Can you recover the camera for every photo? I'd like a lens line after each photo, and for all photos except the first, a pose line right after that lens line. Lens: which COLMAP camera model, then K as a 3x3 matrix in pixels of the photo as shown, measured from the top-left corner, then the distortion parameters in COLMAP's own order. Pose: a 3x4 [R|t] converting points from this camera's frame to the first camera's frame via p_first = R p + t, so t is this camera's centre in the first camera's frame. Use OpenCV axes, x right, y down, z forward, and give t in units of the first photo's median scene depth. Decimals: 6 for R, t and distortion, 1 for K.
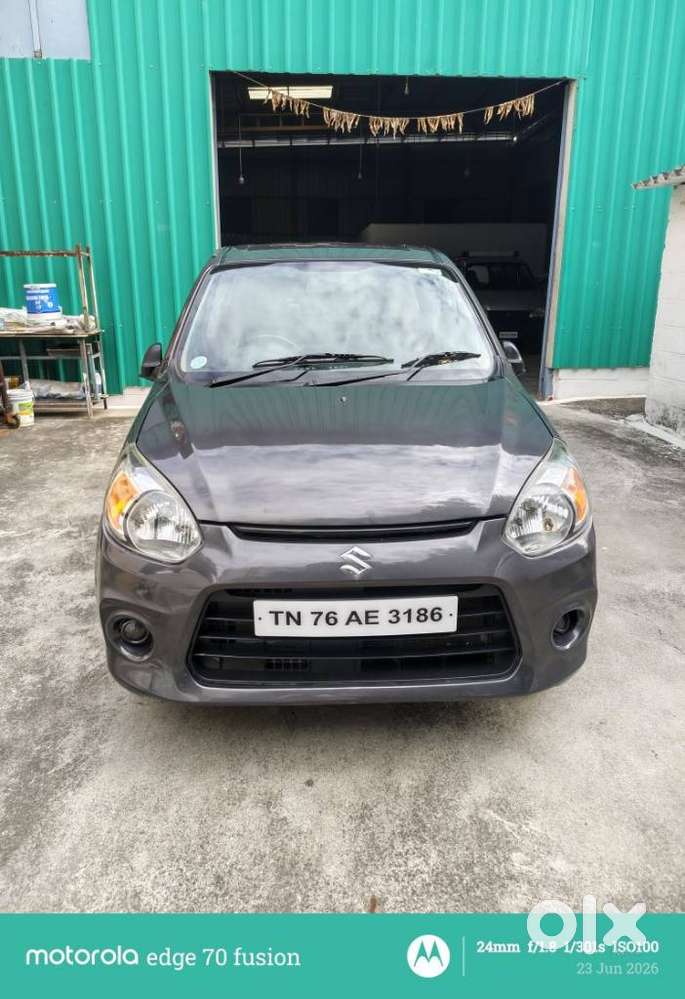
lens RADIAL K [[631.4, 0, 341.6], [0, 631.4, 447.9], [0, 0, 1]] dist [0.038159, -0.047071]
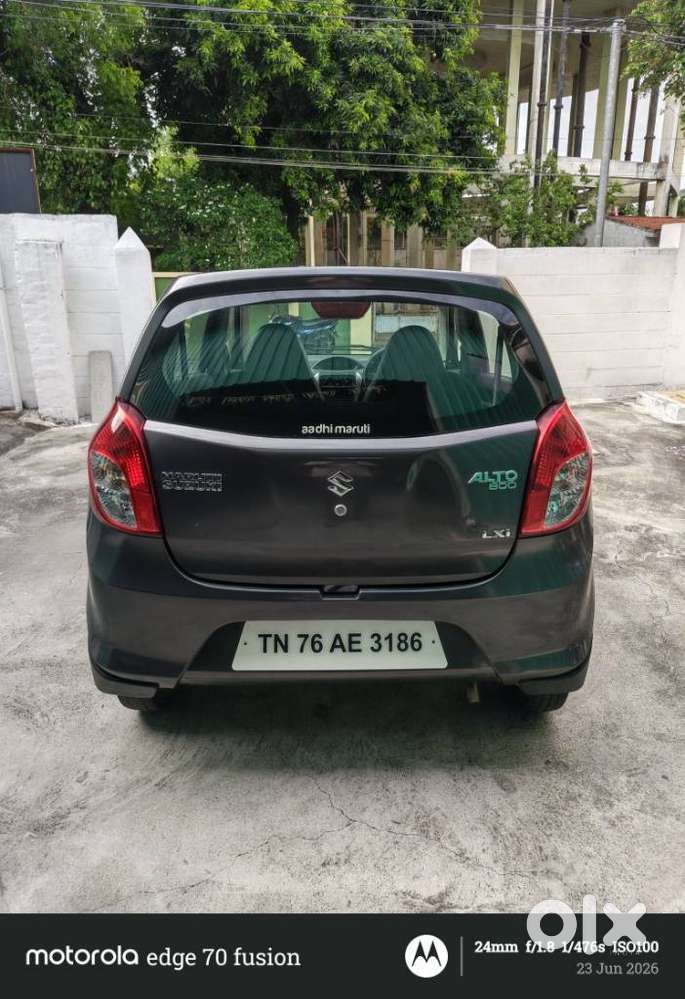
lens RADIAL K [[631.4, 0, 341.6], [0, 631.4, 447.9], [0, 0, 1]] dist [0.038159, -0.047071]
pose [[-0.997735, -0.013262, 0.065950, -0.143857], [0.020887, 0.870847, 0.491111, -0.934576], [-0.063945, 0.491376, -0.868597, 3.263430]]
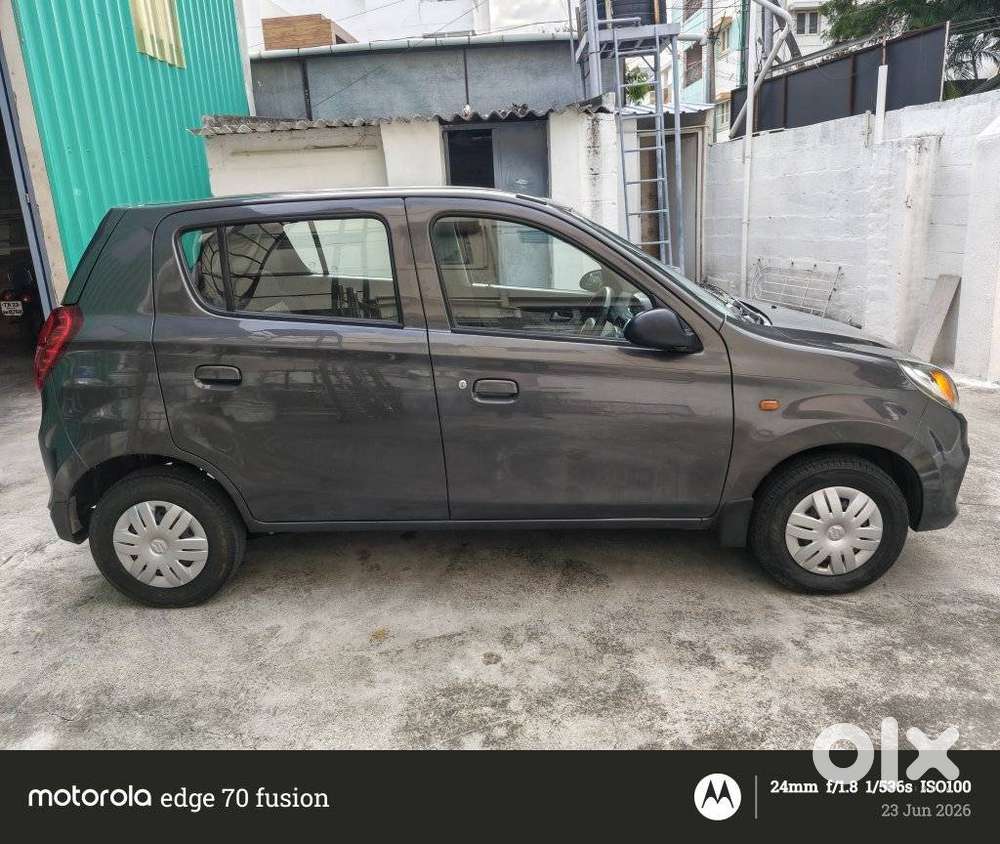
lens RADIAL K [[684.1, 0, 502.3], [0, 684.1, 371.5], [0, 0, 1]] dist [0.049486, -0.069580]
pose [[0.062237, -0.233378, 0.970392, -1.601995], [0.290599, 0.934389, 0.206082, -0.452474], [-0.954819, 0.269169, 0.125973, 1.515045]]
